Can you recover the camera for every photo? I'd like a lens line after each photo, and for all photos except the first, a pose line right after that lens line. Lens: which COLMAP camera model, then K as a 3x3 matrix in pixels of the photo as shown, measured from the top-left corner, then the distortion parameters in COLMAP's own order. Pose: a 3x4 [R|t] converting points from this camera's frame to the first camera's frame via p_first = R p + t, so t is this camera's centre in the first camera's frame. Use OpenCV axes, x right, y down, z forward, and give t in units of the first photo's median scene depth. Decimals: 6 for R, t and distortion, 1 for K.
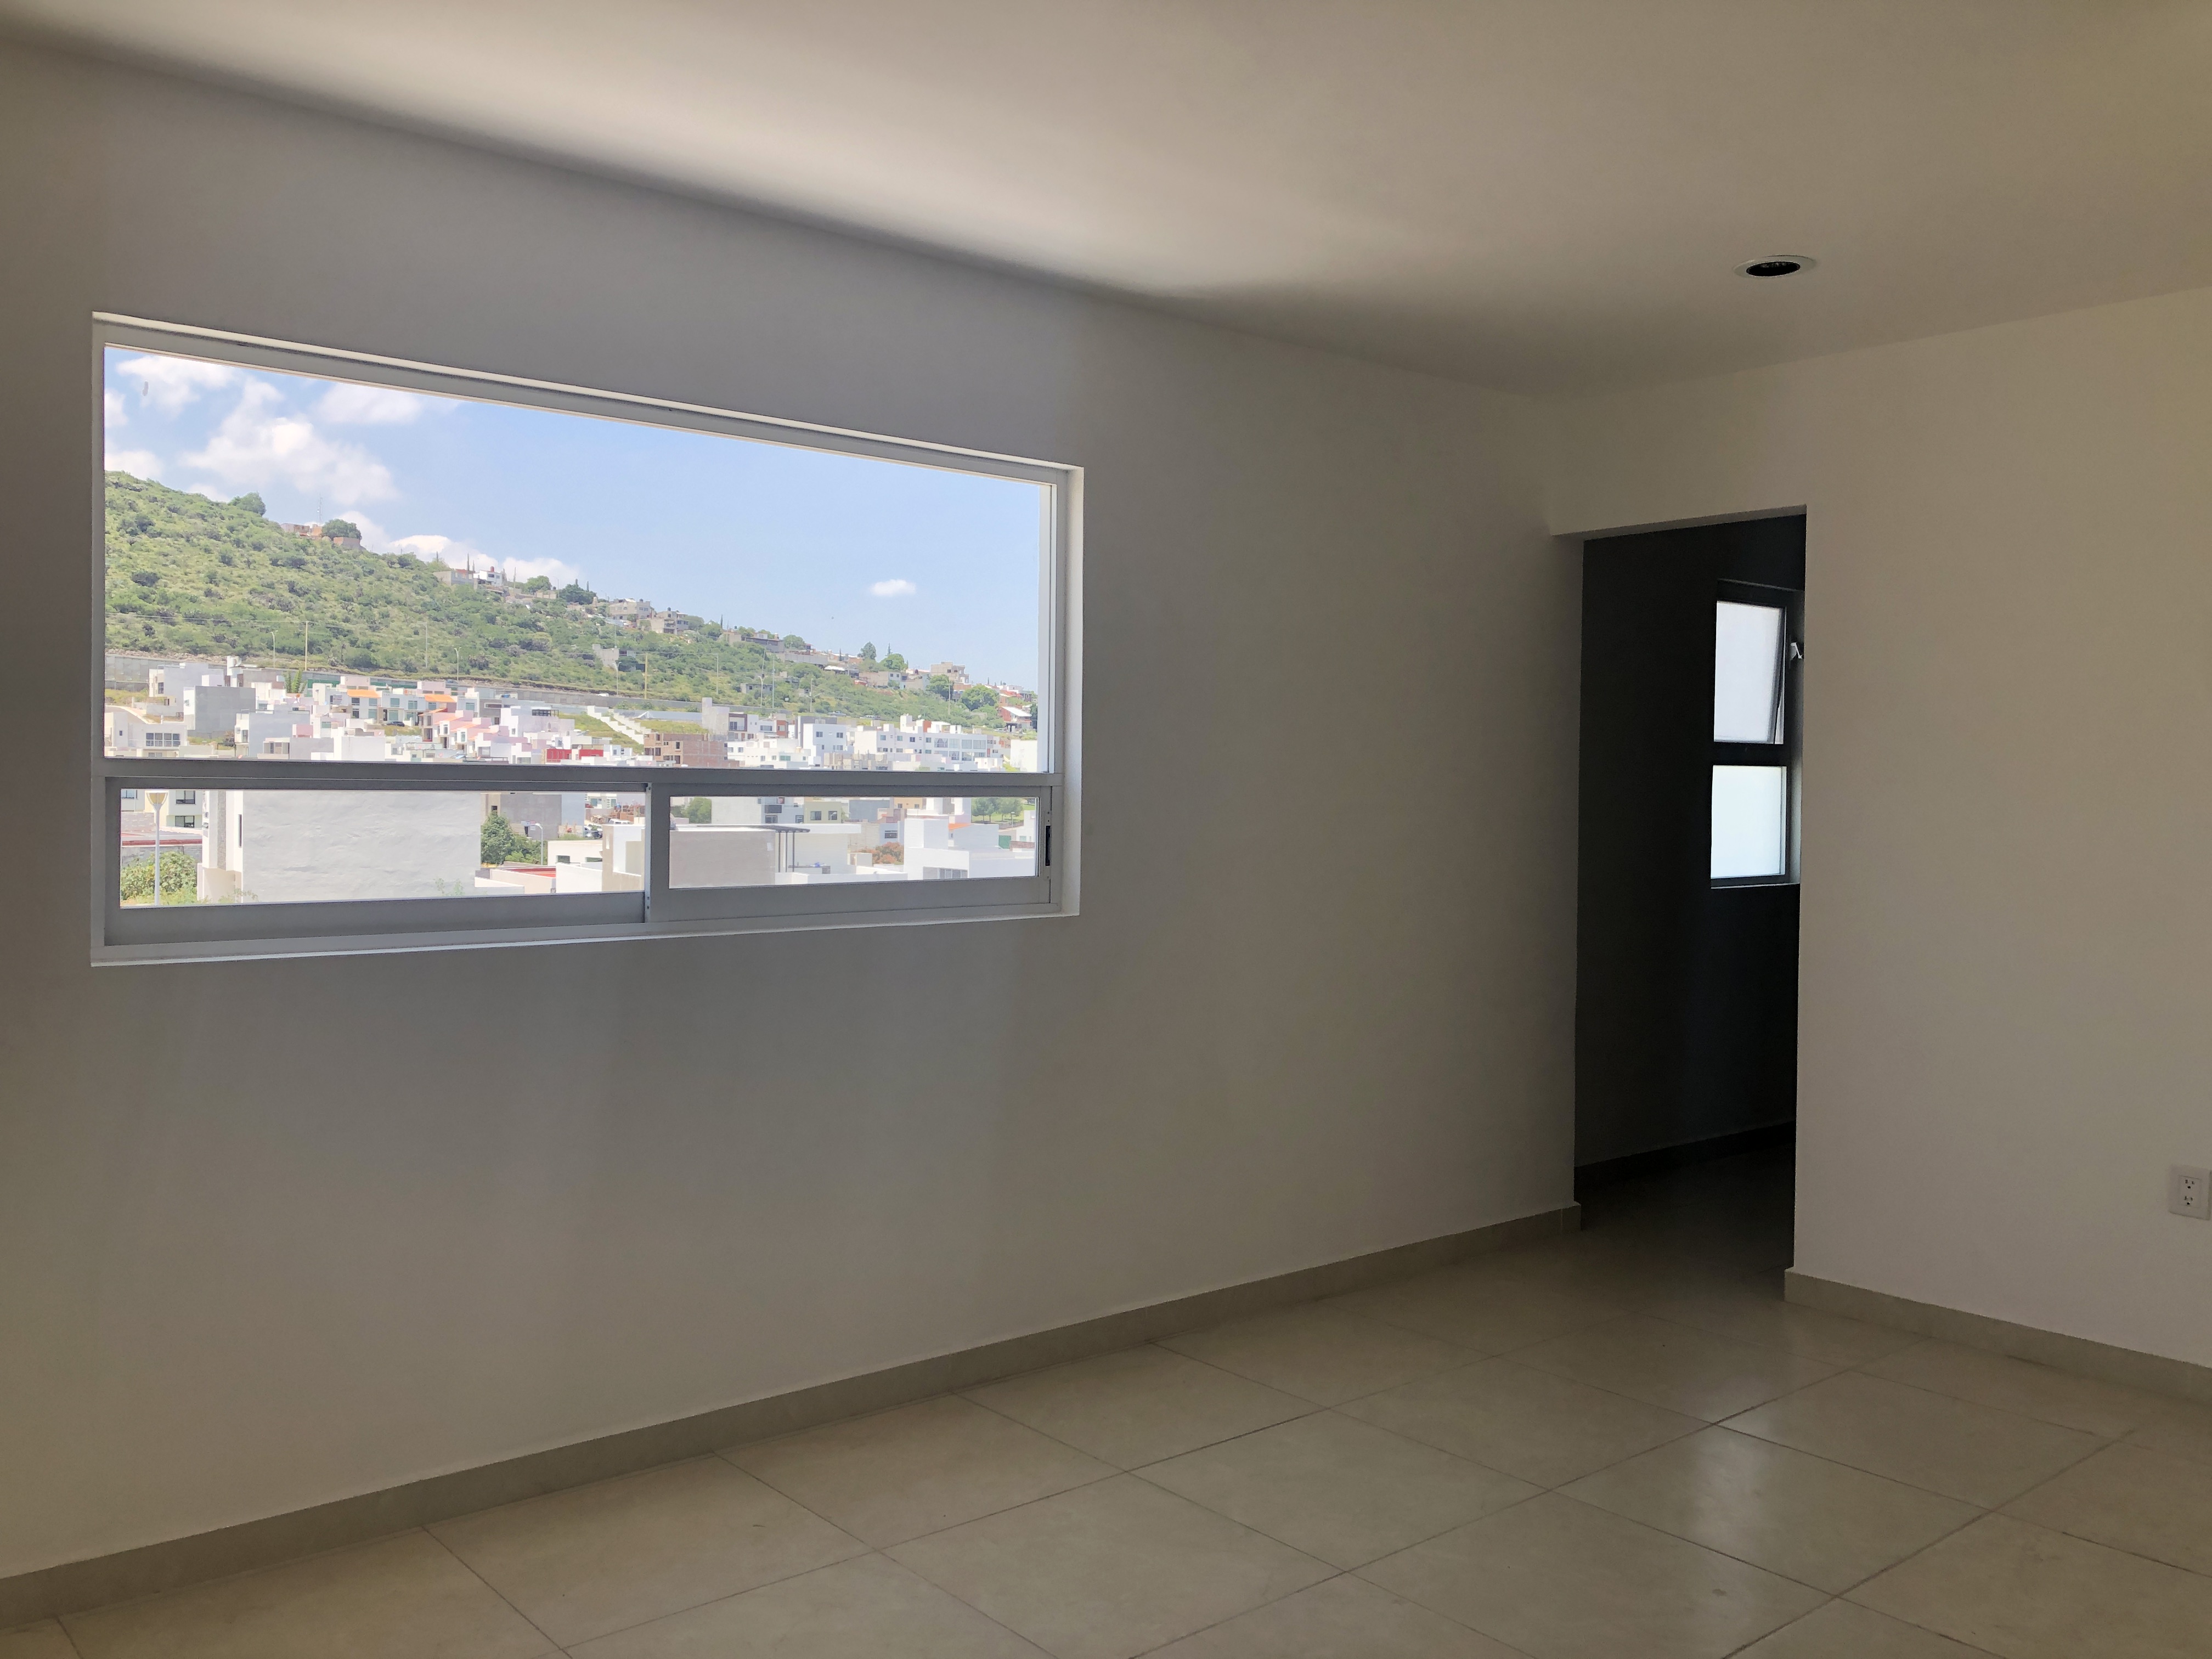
lens RADIAL K [[1824.9, 0, 1106.0], [0, 1824.9, 829.5], [0, 0, 1]] dist [0.012246, -0.002521]
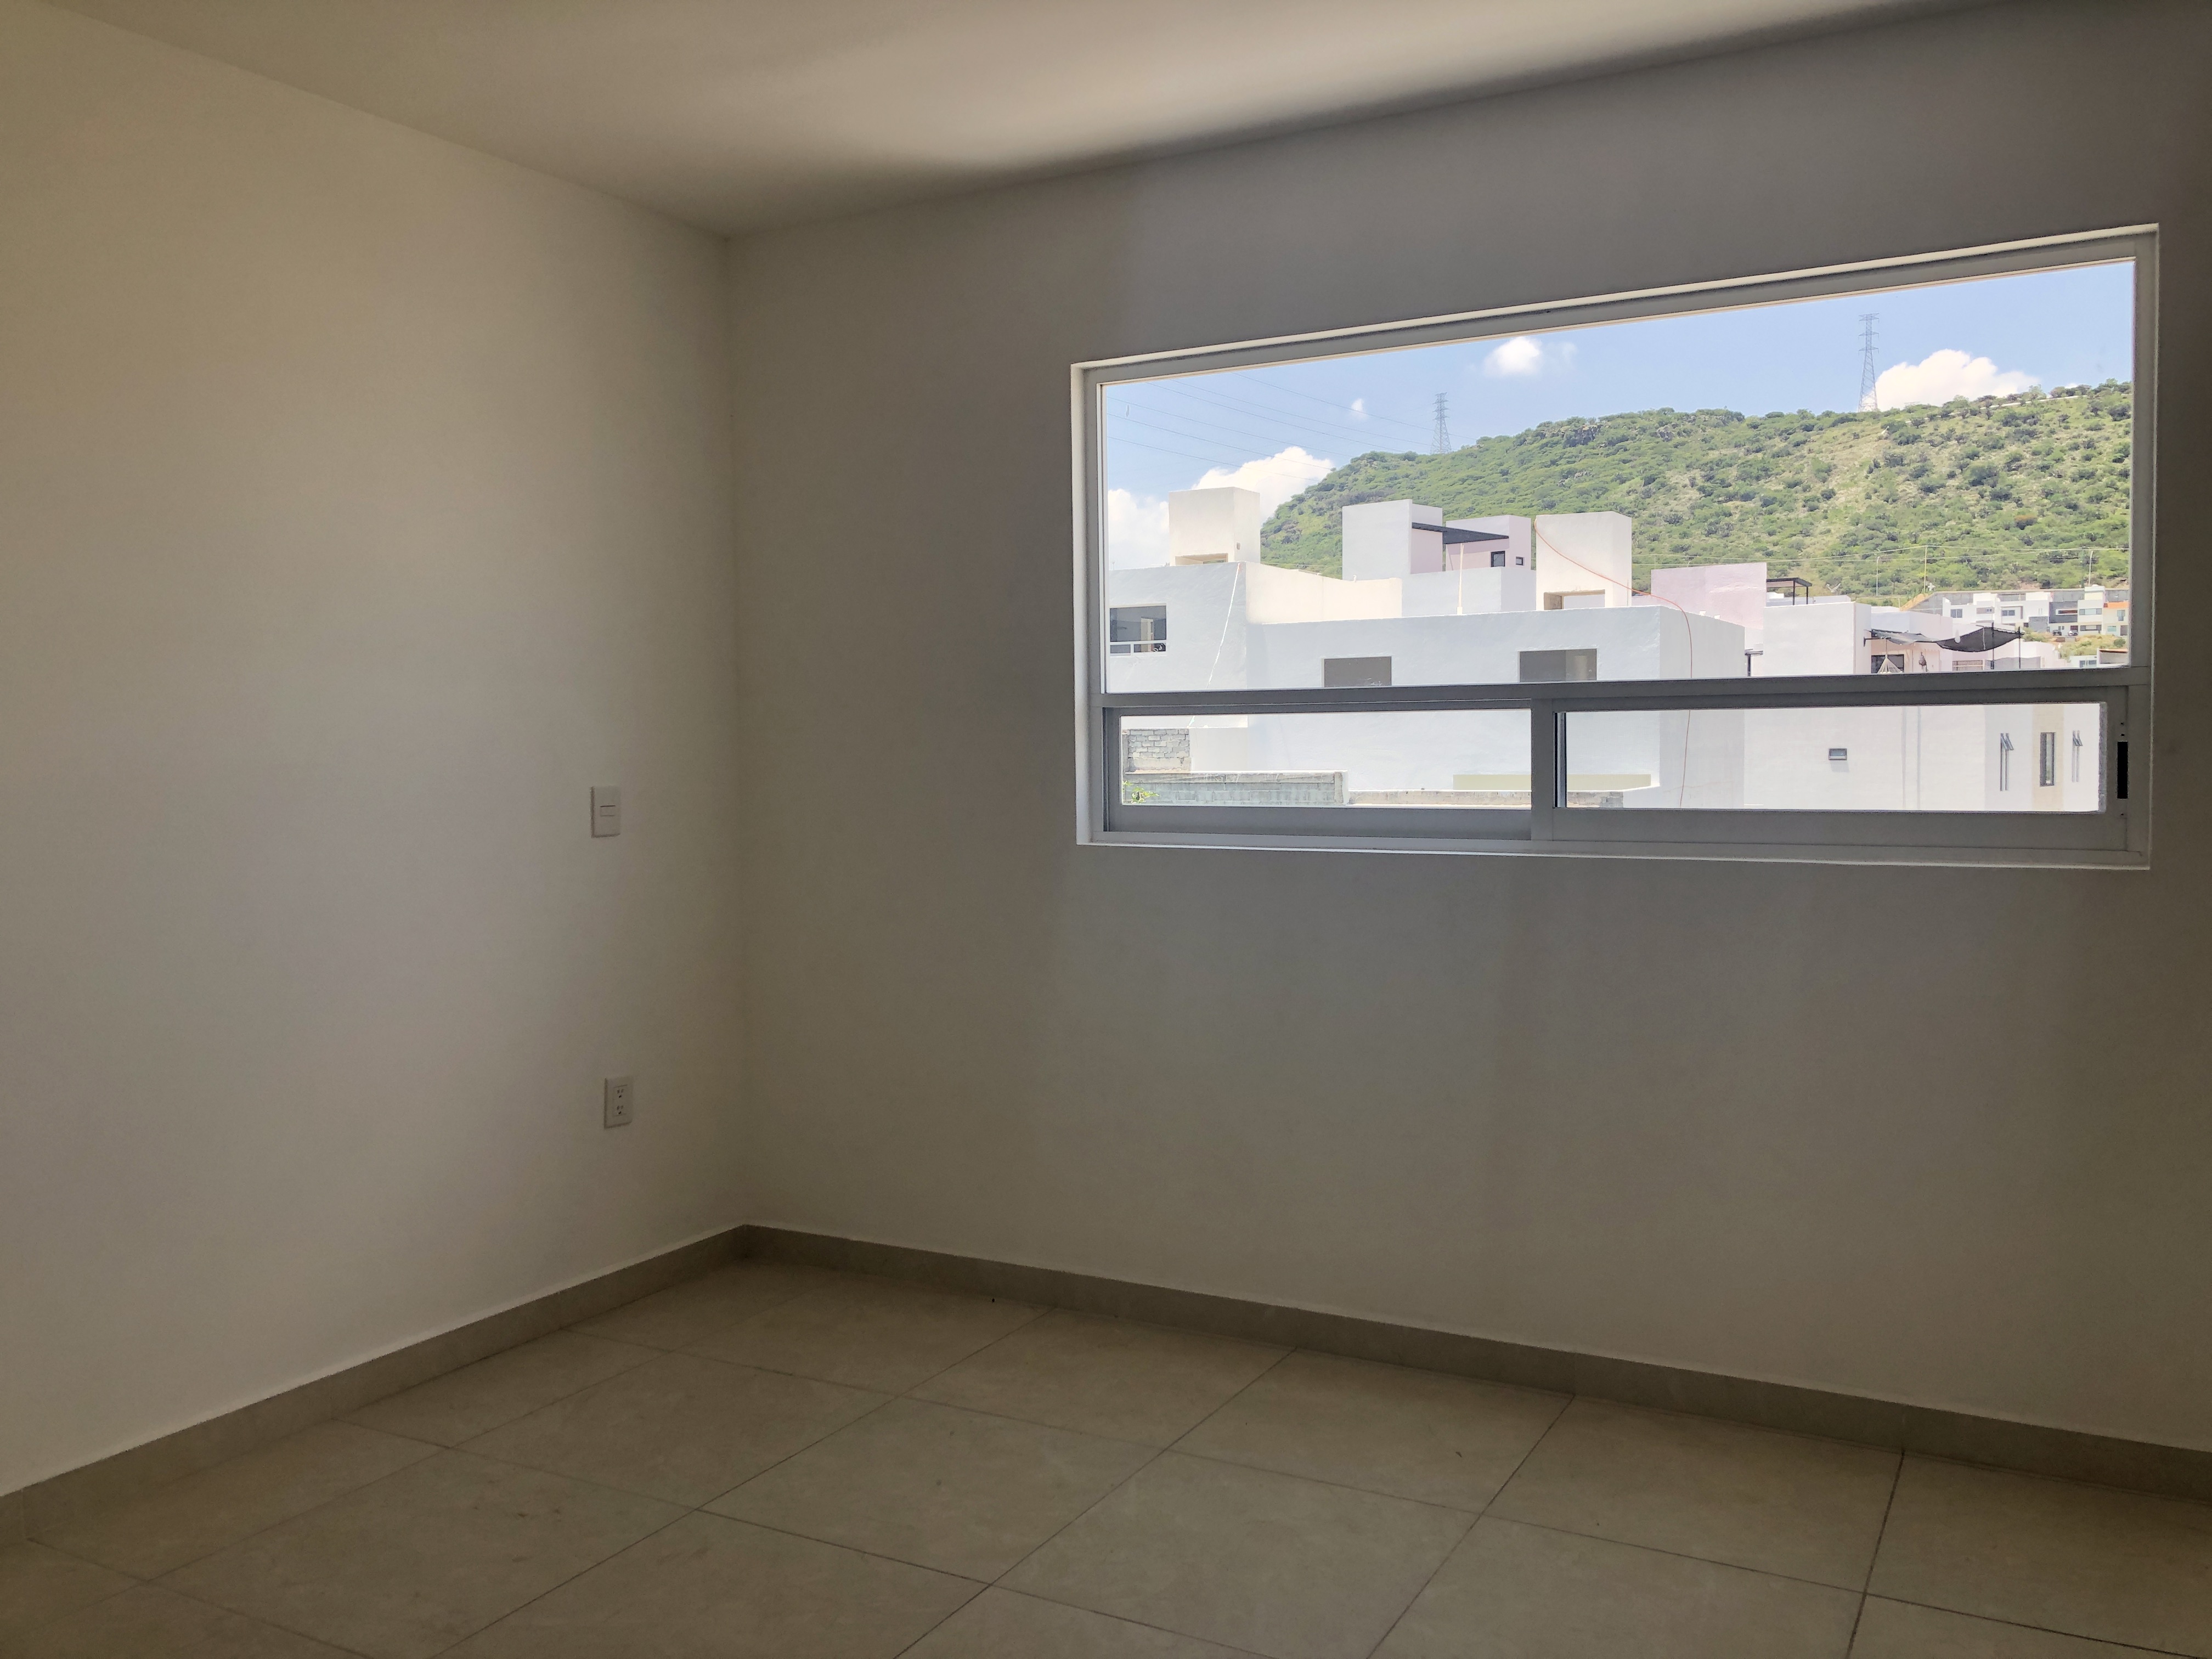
lens RADIAL K [[1824.9, 0, 1106.0], [0, 1824.9, 829.5], [0, 0, 1]] dist [0.012246, -0.002521]
pose [[0.347674, 0.044394, -0.936564, 0.571946], [0.003252, 0.998815, 0.048552, -0.003976], [0.937610, -0.019926, 0.347118, 0.423680]]
